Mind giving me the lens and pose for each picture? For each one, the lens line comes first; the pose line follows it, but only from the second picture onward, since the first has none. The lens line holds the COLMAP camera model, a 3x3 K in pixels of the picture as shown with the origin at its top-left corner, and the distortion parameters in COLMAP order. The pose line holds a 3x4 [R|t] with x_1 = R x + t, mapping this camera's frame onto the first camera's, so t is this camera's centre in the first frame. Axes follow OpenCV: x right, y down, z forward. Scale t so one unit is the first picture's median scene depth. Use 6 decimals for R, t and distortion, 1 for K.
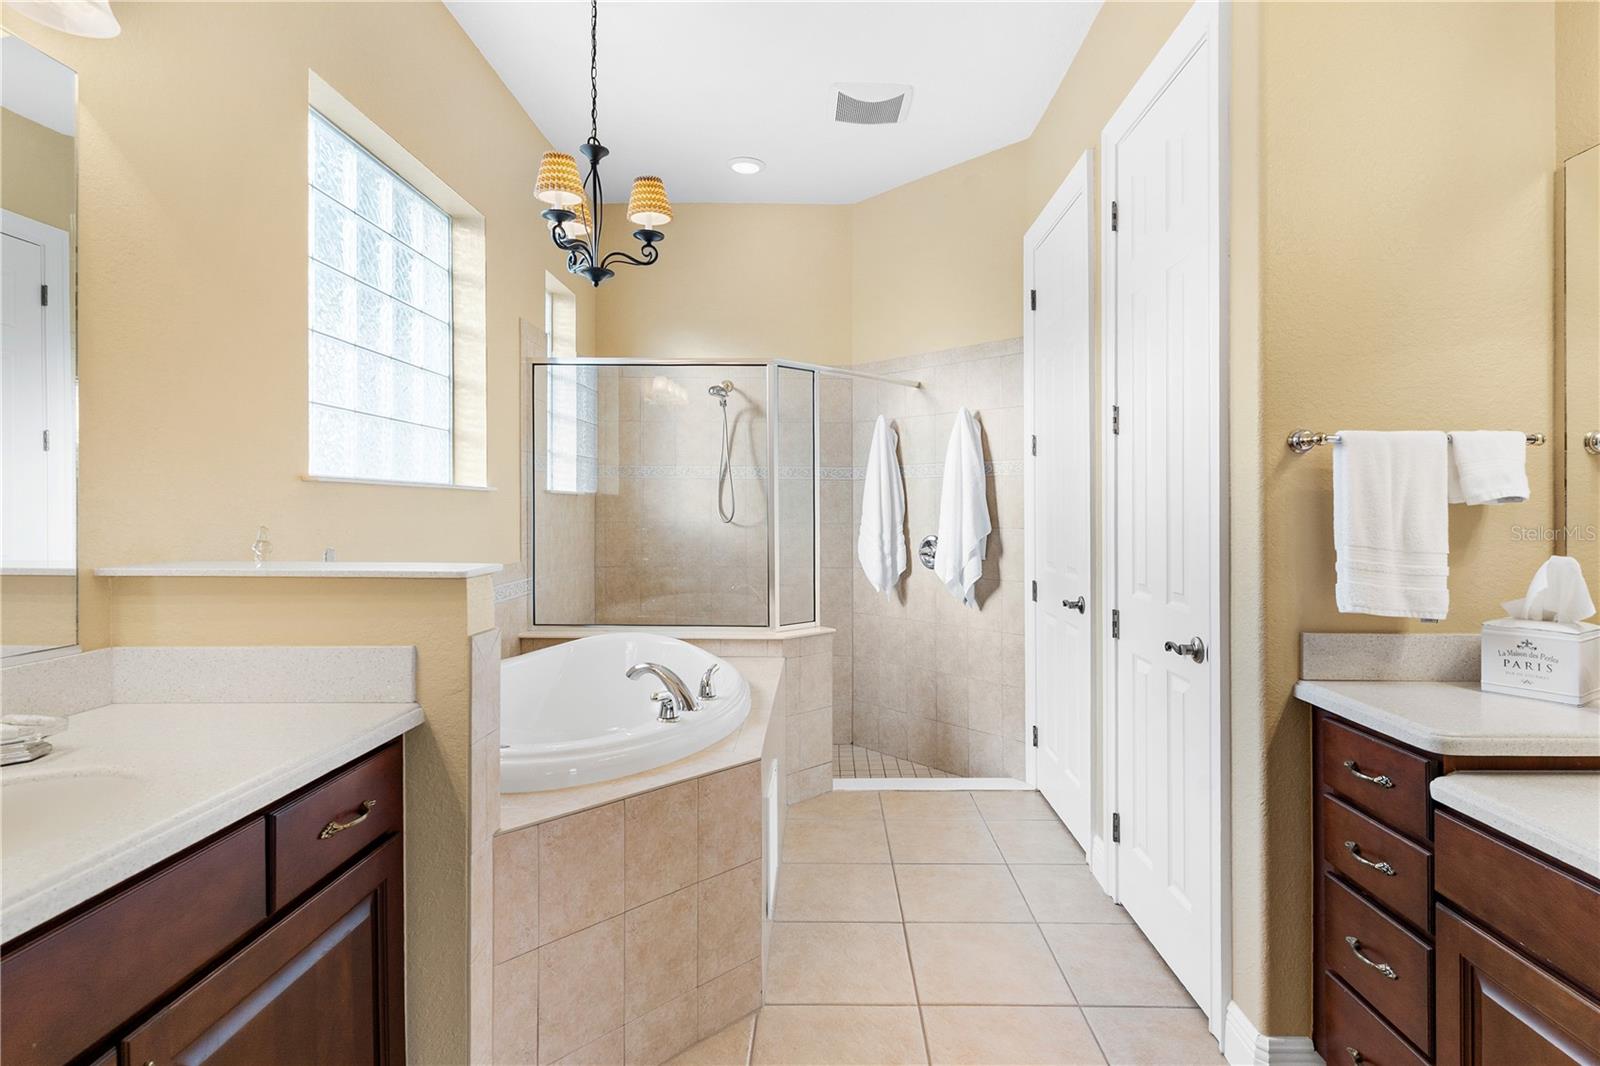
lens RADIAL K [[801.5, 0, 826.8], [0, 801.5, 506.2], [0, 0, 1]] dist [0.001774, 0.000474]
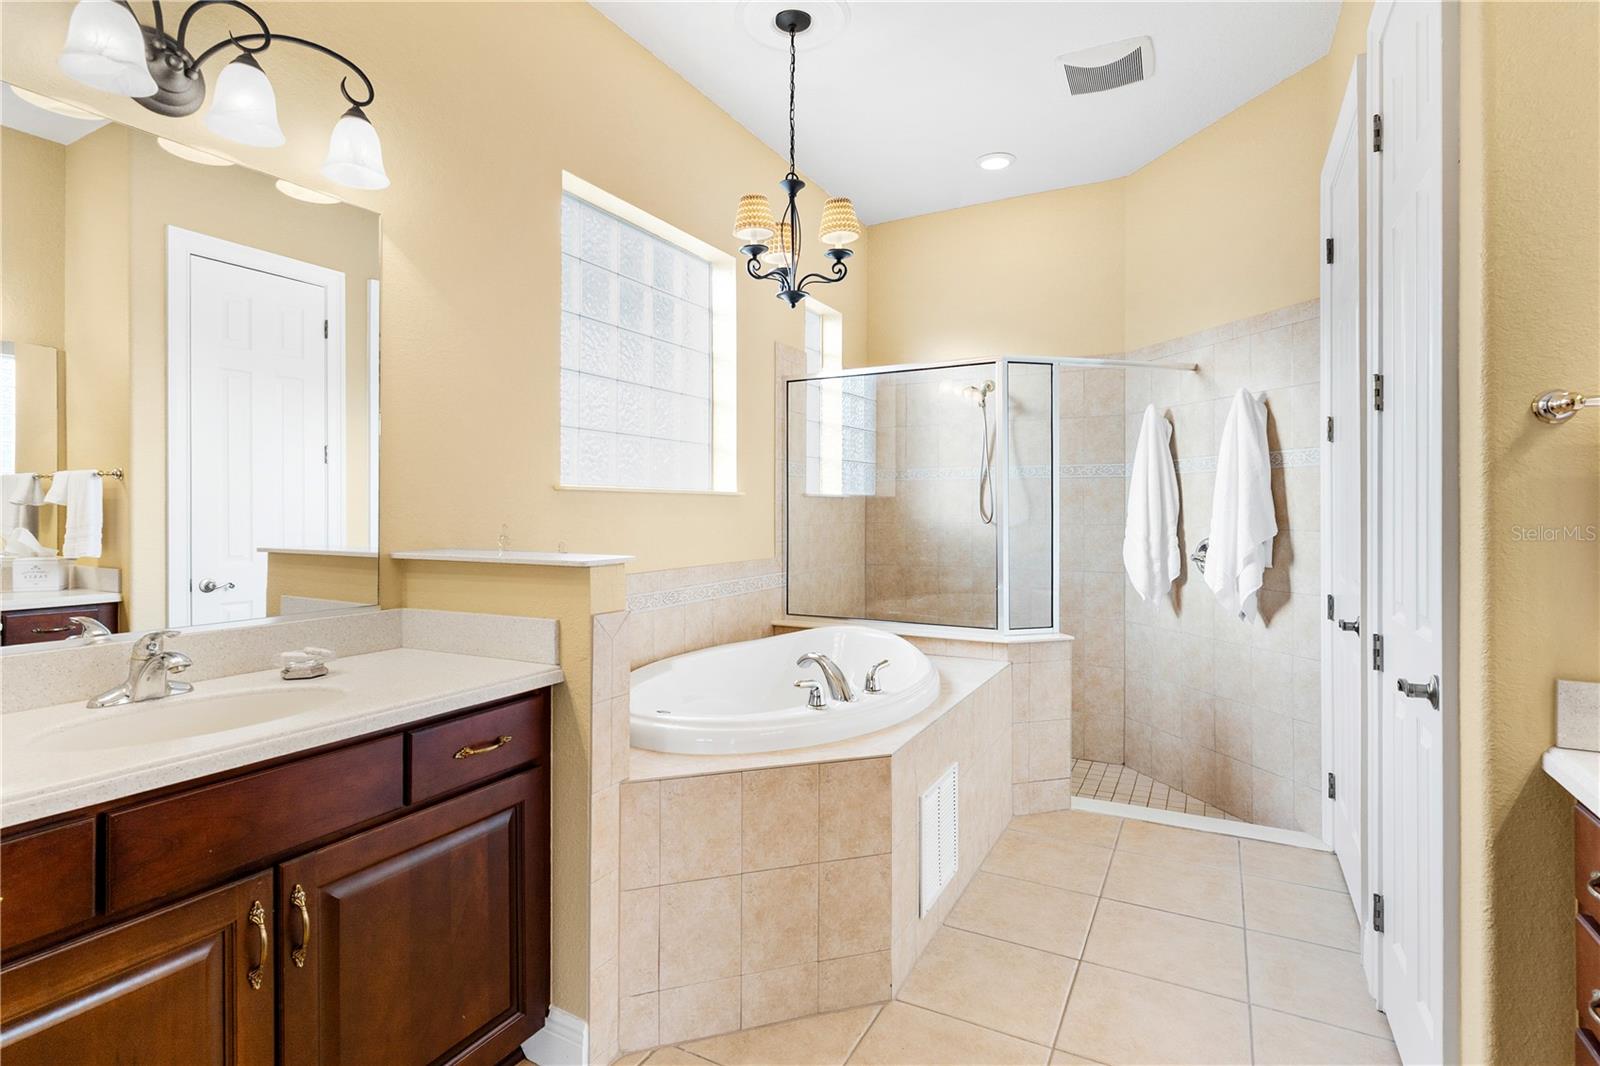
lens RADIAL K [[785.1, 0, 795.4], [0, 785.1, 505.5], [0, 0, 1]] dist [0.002617, 0.000028]
pose [[0.881136, -0.009169, -0.472774, 0.194525], [0.007736, 0.999958, -0.004974, 0.002202], [0.472799, 0.000726, 0.881170, 0.046081]]
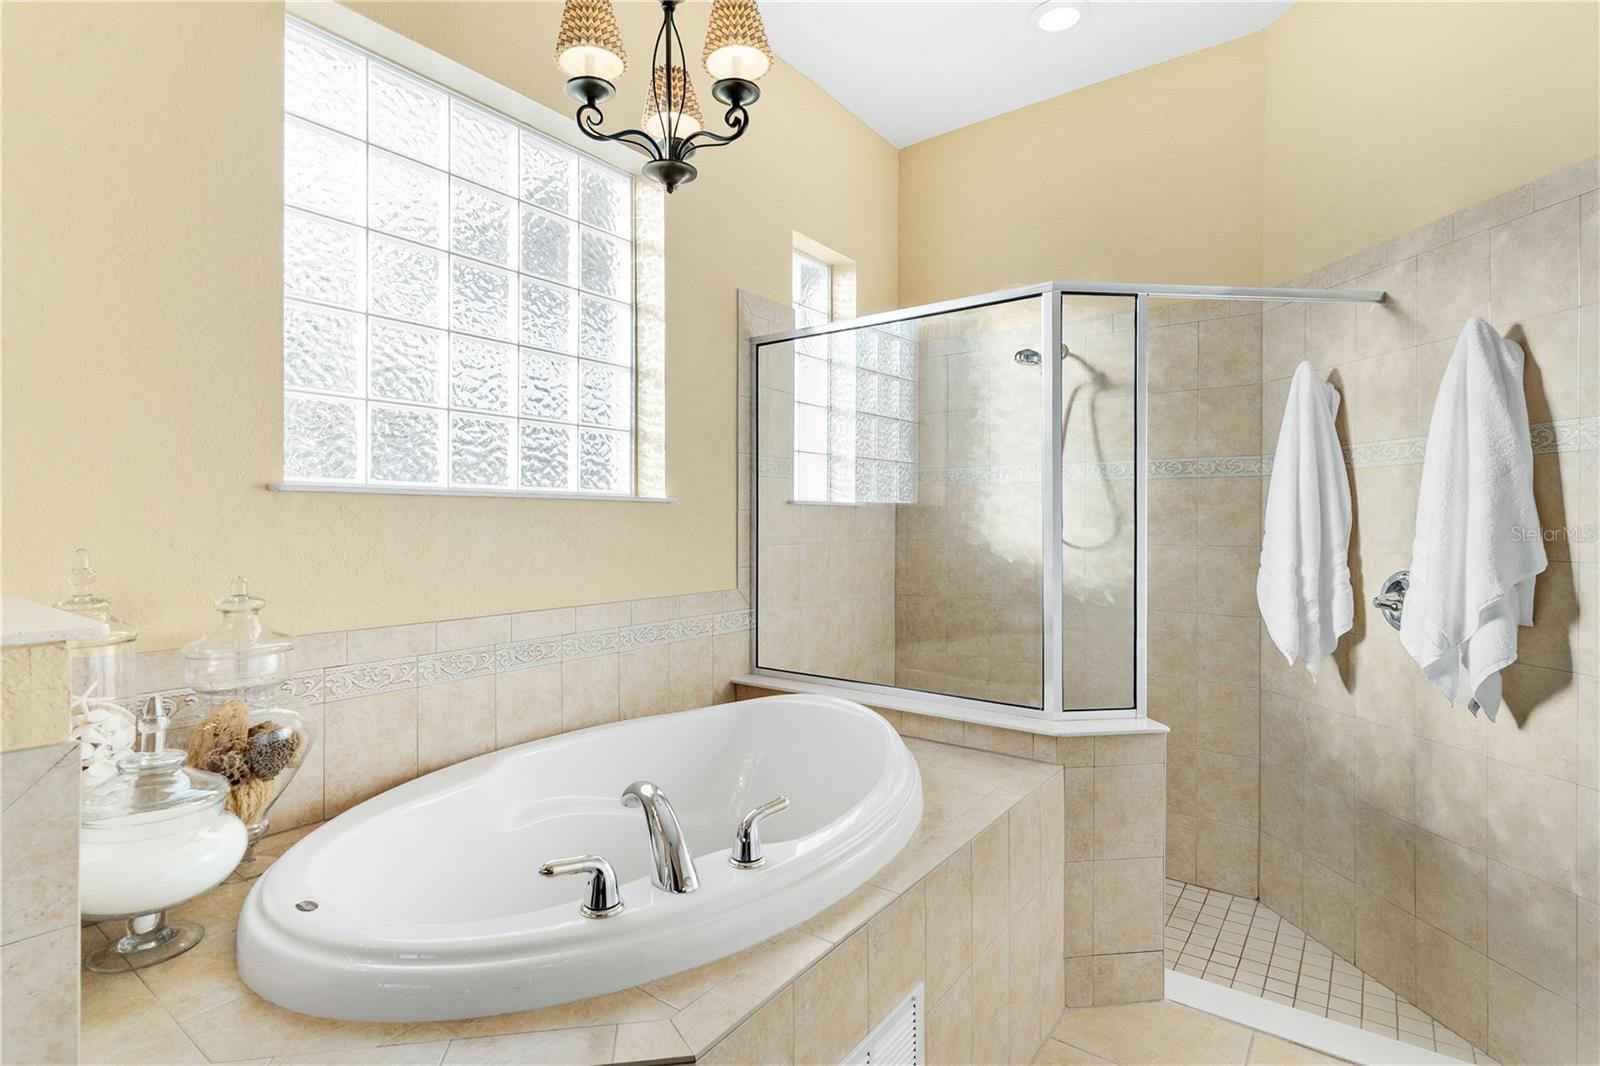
lens RADIAL K [[777.1, 0, 799.0], [0, 777.1, 527.5], [0, 0, 1]] dist [0.004839, 0.000188]
pose [[0.800982, 0.000342, -0.598689, 0.164798], [0.005508, 0.999953, 0.007941, 0.001087], [0.598664, -0.009658, 0.800942, 0.469024]]
